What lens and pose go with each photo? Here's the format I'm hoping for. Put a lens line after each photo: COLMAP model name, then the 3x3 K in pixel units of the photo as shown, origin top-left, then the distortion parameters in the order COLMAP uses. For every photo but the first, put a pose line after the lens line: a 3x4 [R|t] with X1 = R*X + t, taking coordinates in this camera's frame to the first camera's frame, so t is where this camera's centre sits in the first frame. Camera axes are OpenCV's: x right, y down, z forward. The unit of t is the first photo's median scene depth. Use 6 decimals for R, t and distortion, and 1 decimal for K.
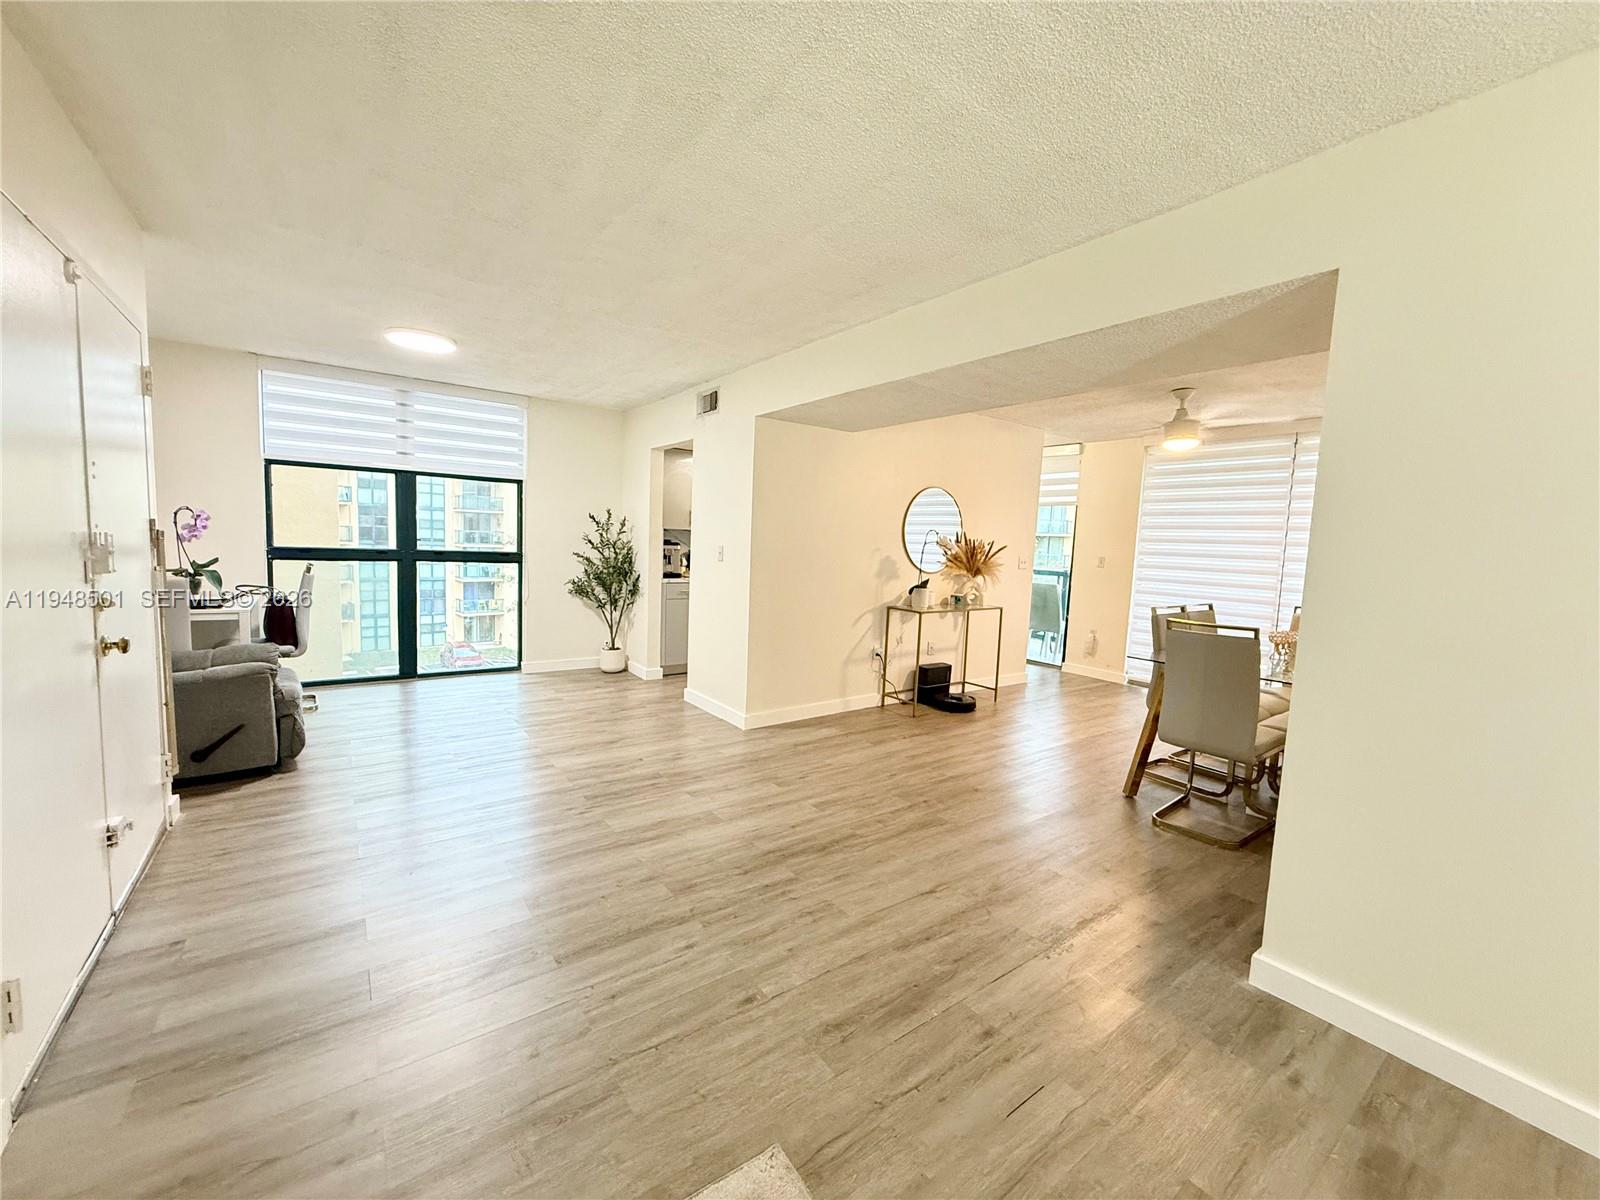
lens RADIAL K [[638.3, 0, 798.1], [0, 638.3, 597.3], [0, 0, 1]] dist [0.000332, -0.000049]
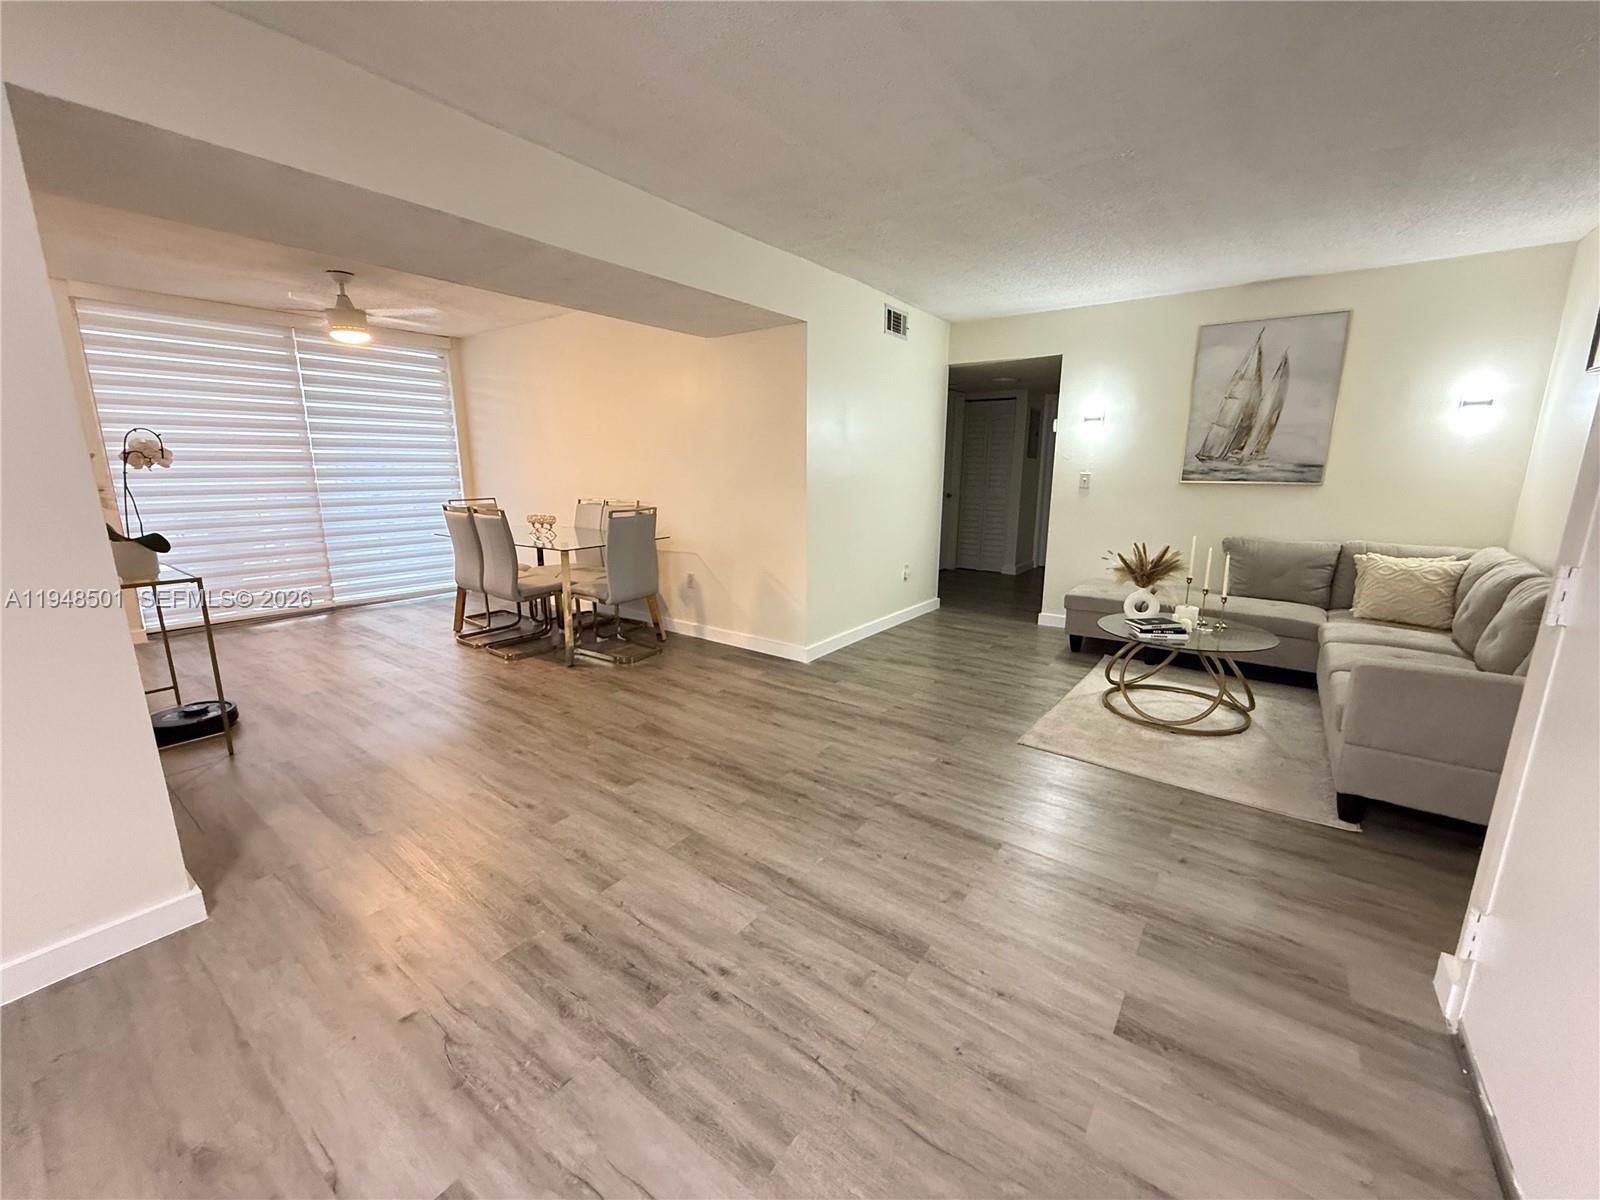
lens RADIAL K [[638.3, 0, 798.1], [0, 638.3, 597.3], [0, 0, 1]] dist [0.000332, -0.000049]
pose [[-0.303809, -0.236593, 0.922889, -0.460346], [0.071511, 0.960280, 0.269719, -0.071466], [-0.950045, 0.147940, -0.274823, 0.603250]]
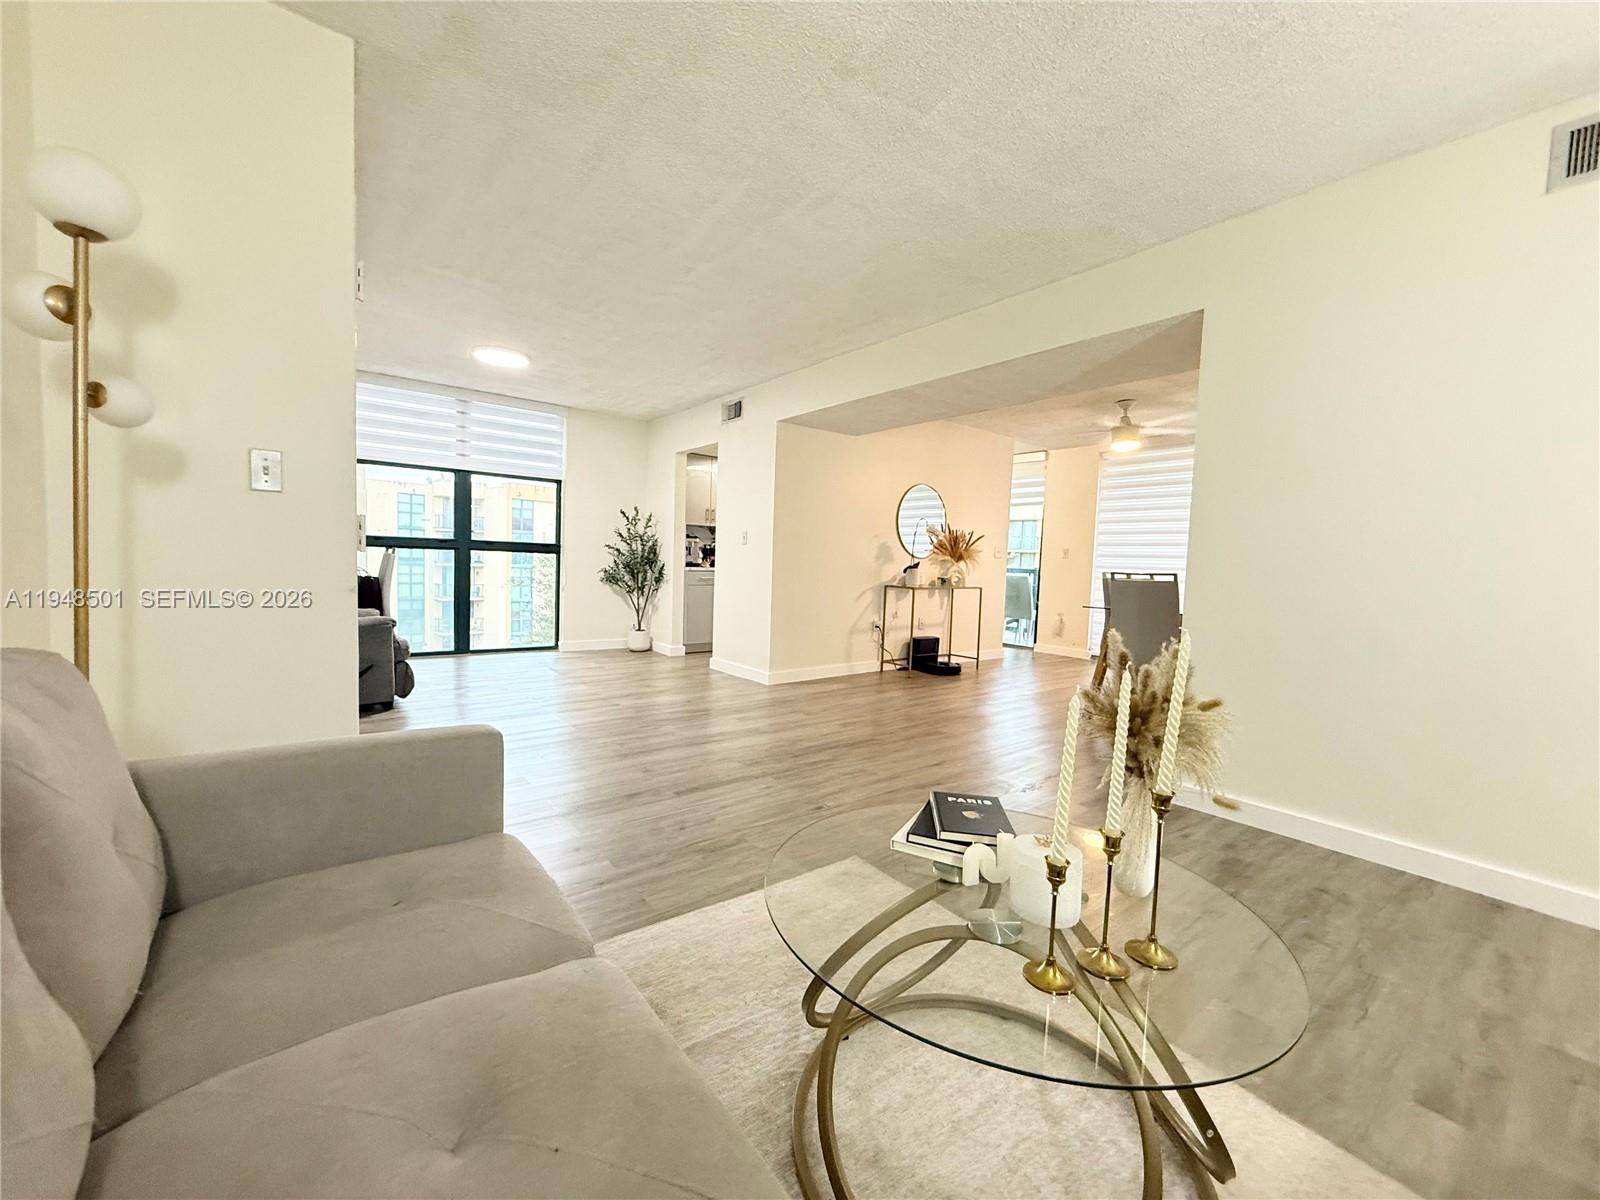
lens RADIAL K [[642.0, 0, 798.0], [0, 642.0, 598.3], [0, 0, 1]] dist [0.001252, 0.000062]
pose [[0.999213, -0.007348, 0.038968, -0.061907], [0.008682, 0.999378, -0.034177, 0.073872], [-0.038693, 0.034489, 0.998656, -0.159158]]
